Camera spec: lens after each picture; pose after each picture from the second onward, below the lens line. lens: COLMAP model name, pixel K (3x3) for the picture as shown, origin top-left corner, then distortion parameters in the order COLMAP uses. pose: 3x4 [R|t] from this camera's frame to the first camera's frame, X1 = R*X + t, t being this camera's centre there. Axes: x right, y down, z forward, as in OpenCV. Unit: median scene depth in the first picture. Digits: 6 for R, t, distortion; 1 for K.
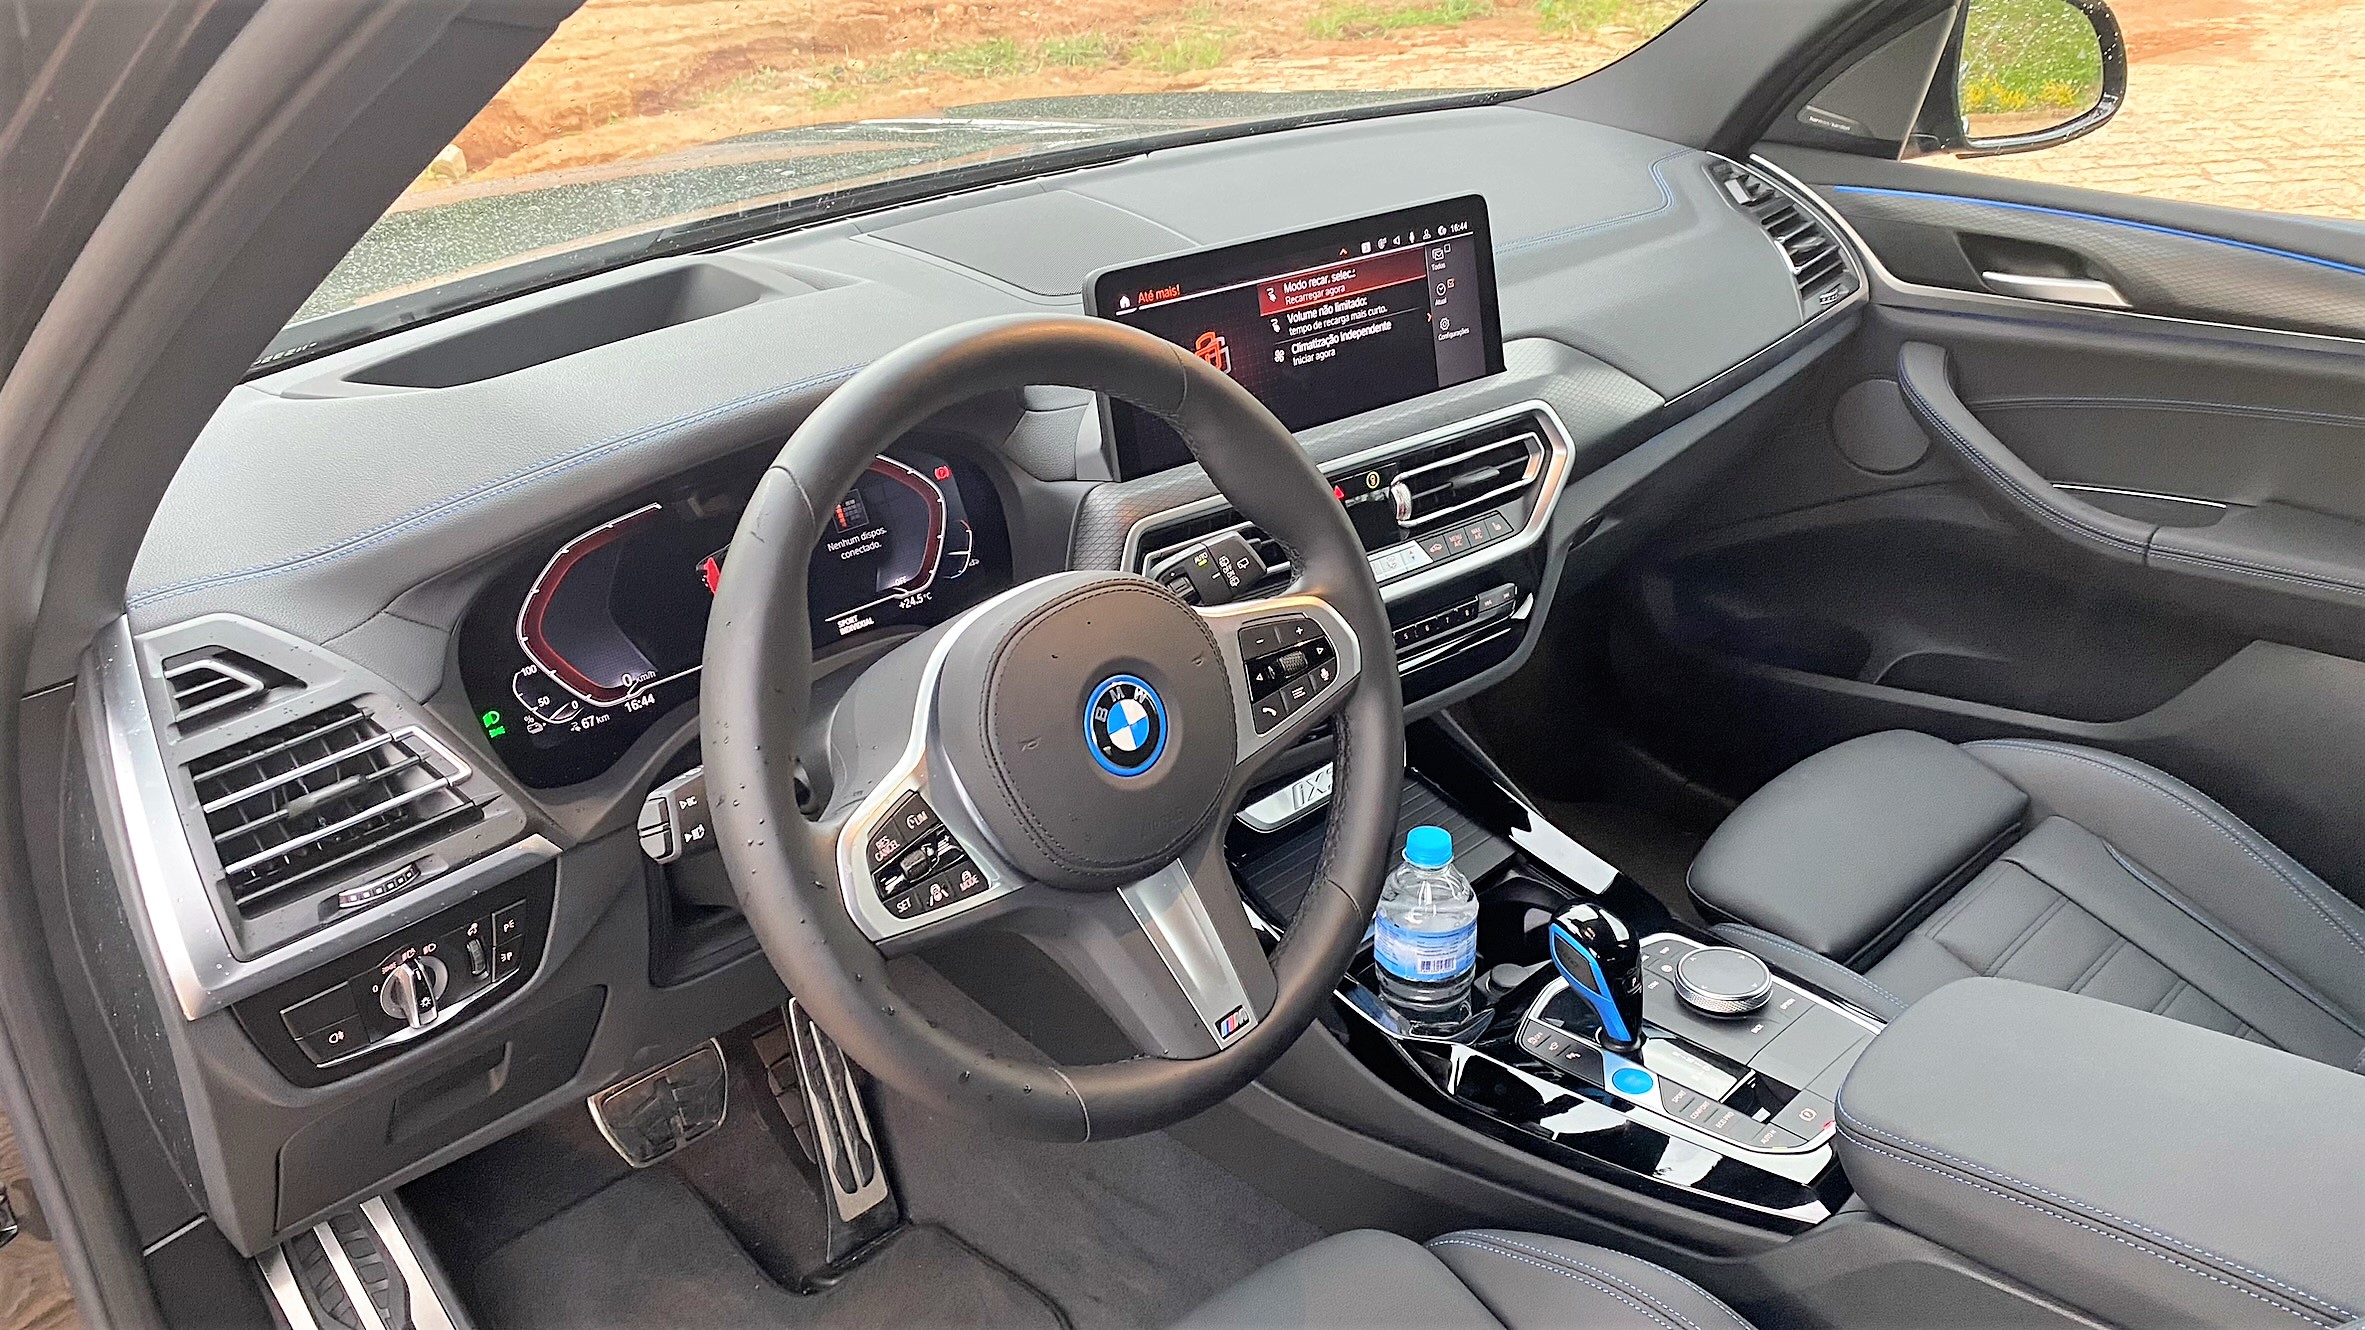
lens RADIAL K [[1870.9, 0, 1135.1], [0, 1870.9, 657.5], [0, 0, 1]] dist [0.008547, -0.006772]
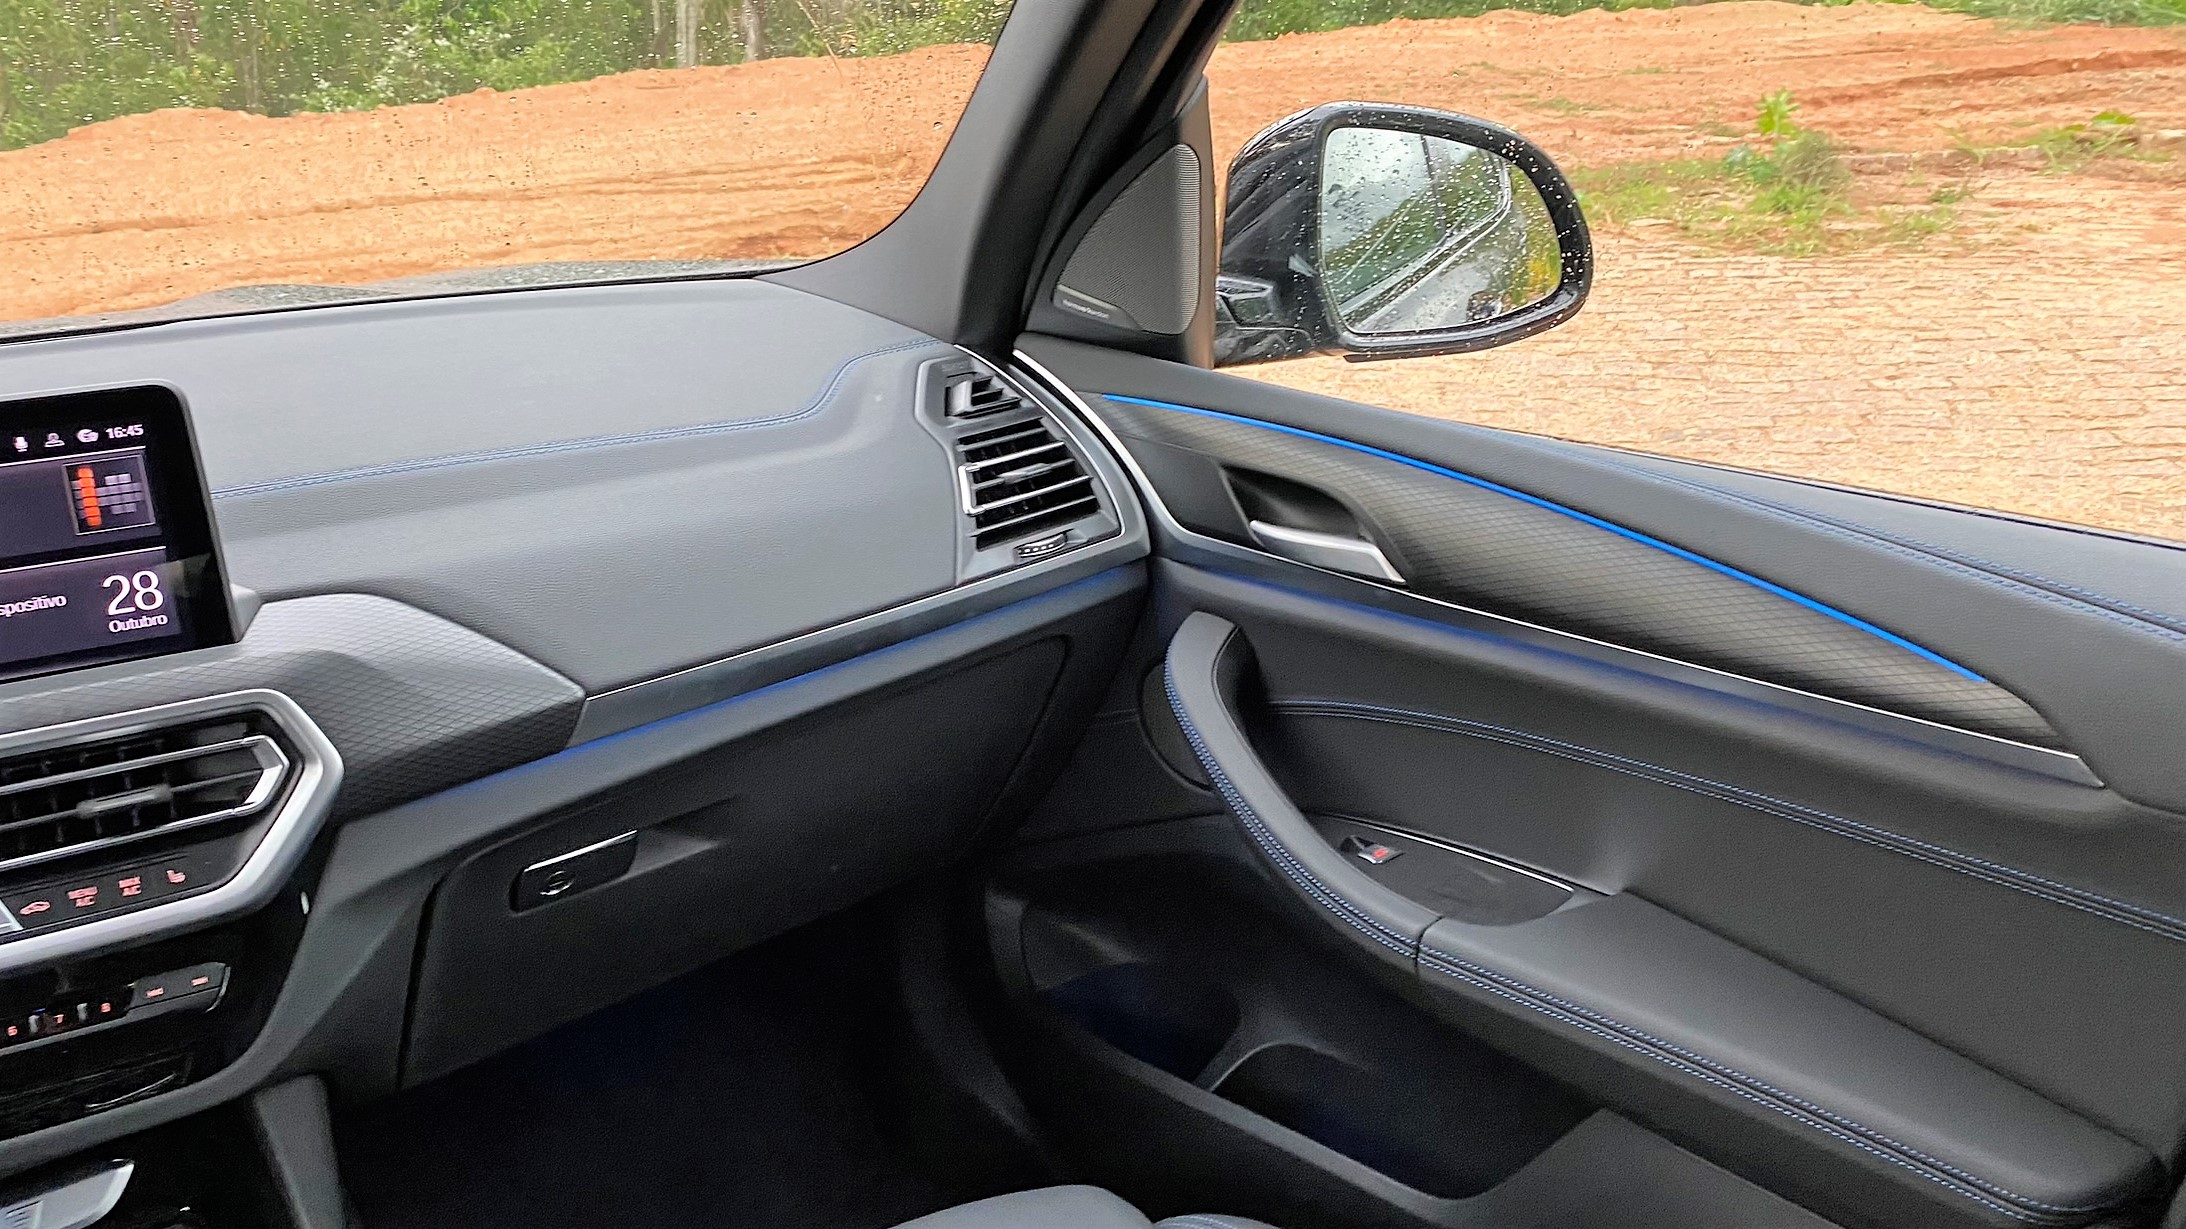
lens RADIAL K [[1819.0, 0, 1020.0], [0, 1819.0, 630.0], [0, 0, 1]] dist [0.164981, -0.354216]
pose [[0.984917, 0.050994, -0.165340, 0.495130], [-0.068685, 0.992296, -0.103104, -0.091870], [0.158808, 0.112906, 0.980832, 0.331383]]
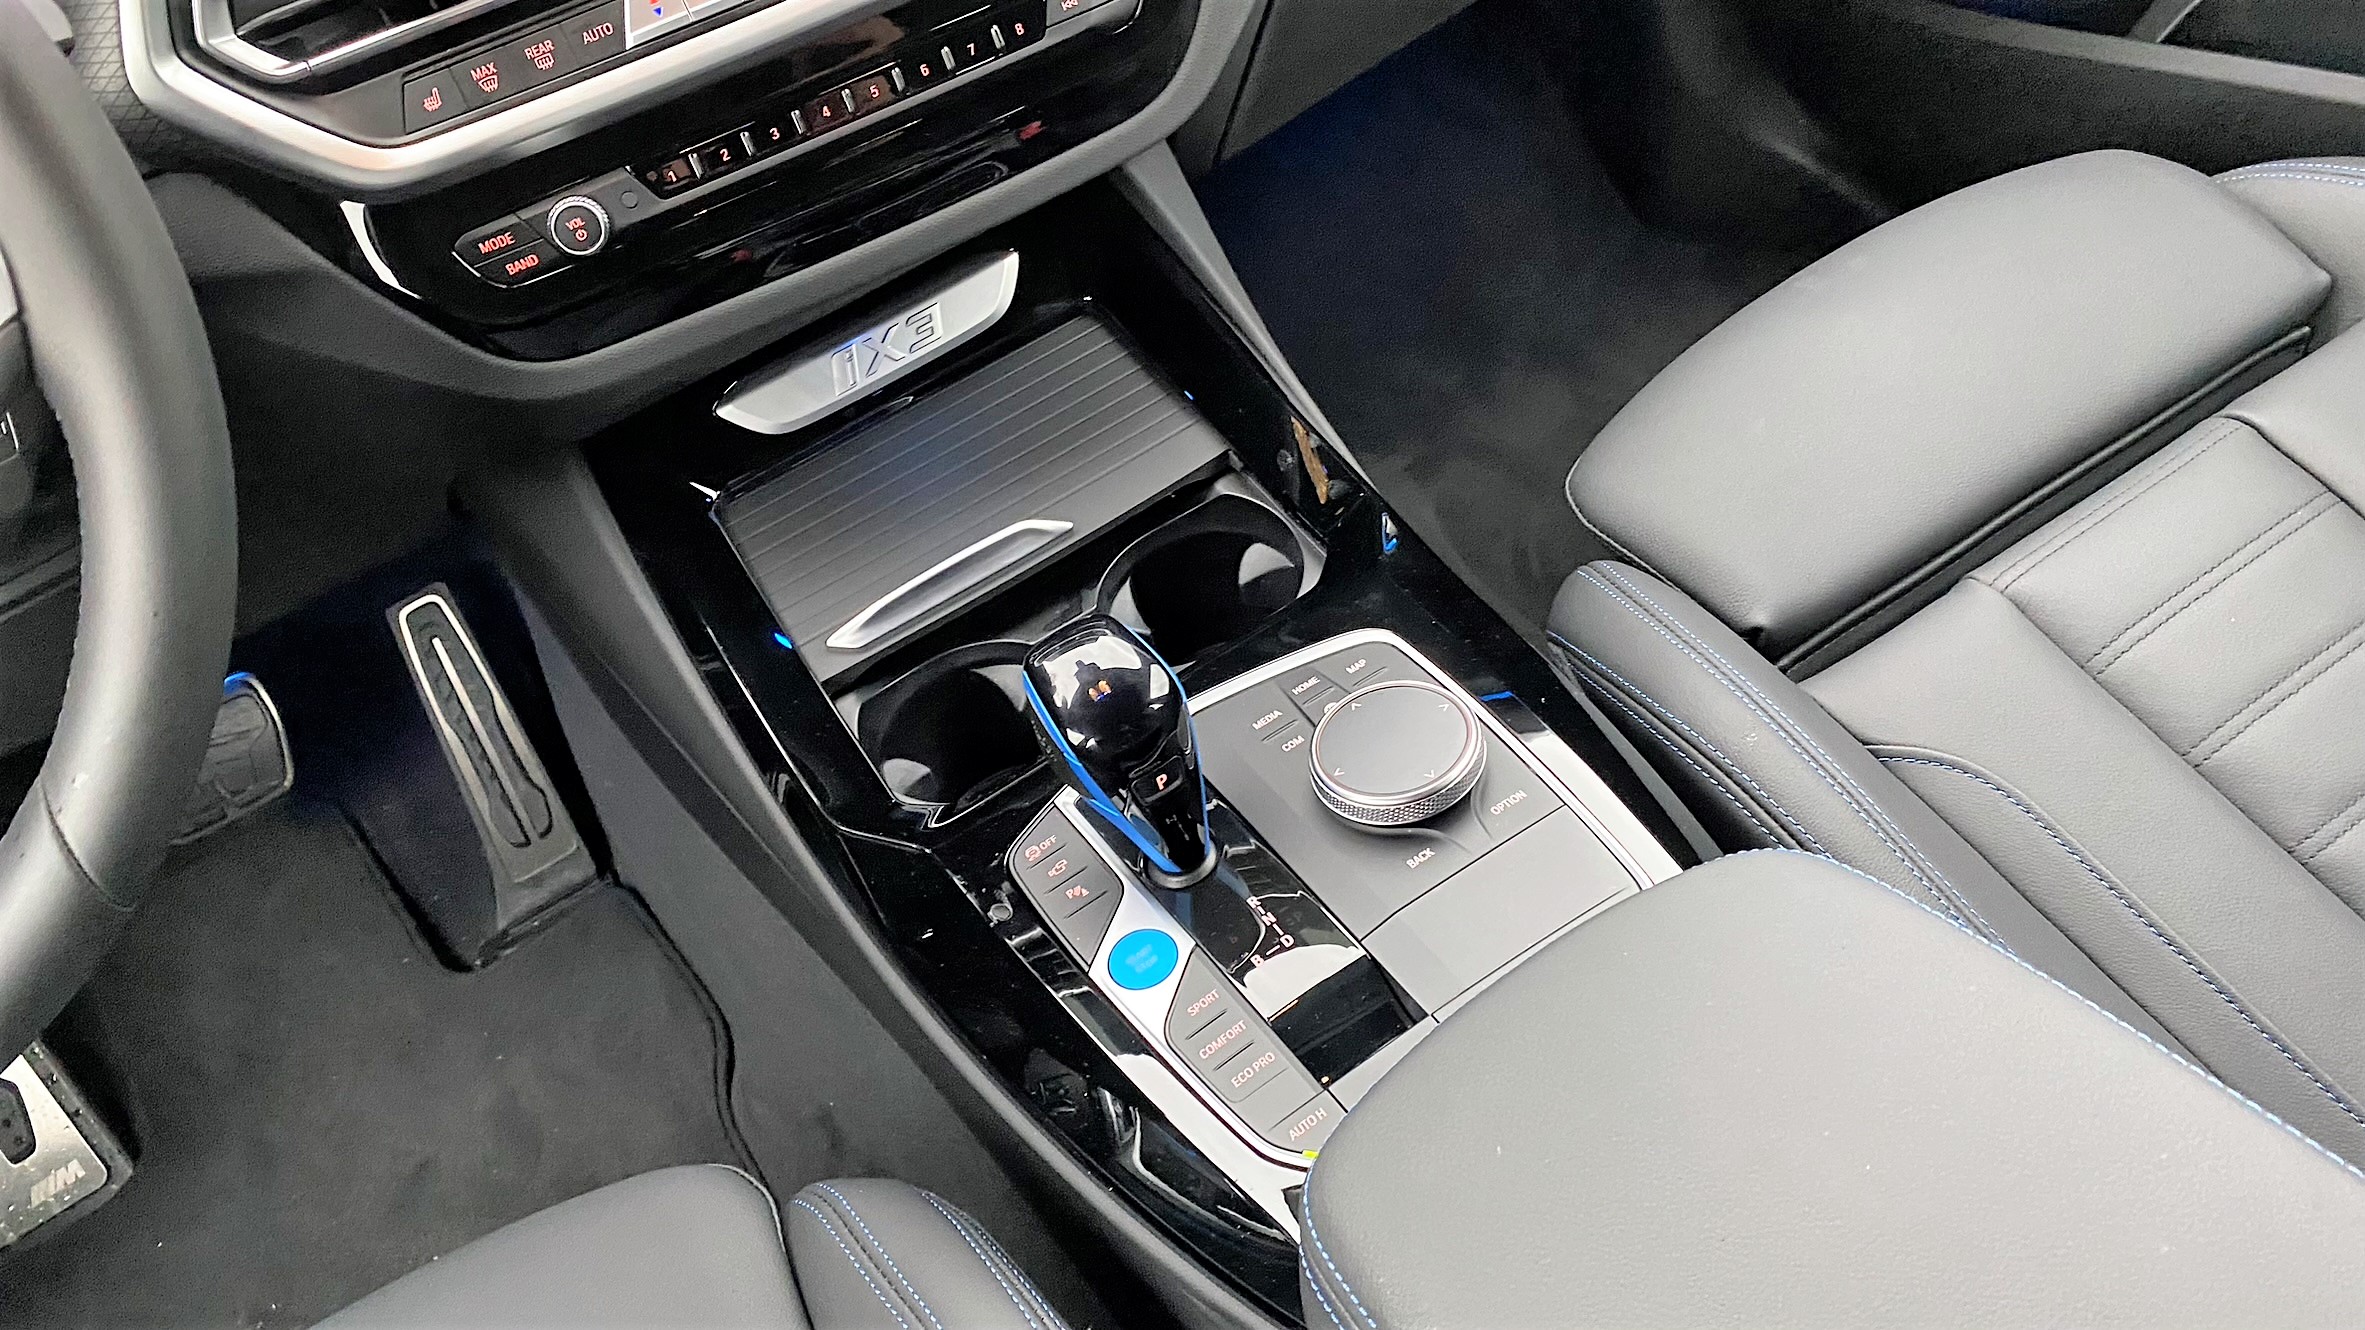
lens RADIAL K [[1751.9, 0, 1135.5], [0, 1751.9, 713.2], [0, 0, 1]] dist [0.031520, -0.001428]
pose [[0.961753, 0.032644, -0.271968, 0.291013], [0.071870, 0.928017, 0.365540, -0.020308], [0.264323, -0.371105, 0.890176, 0.414667]]
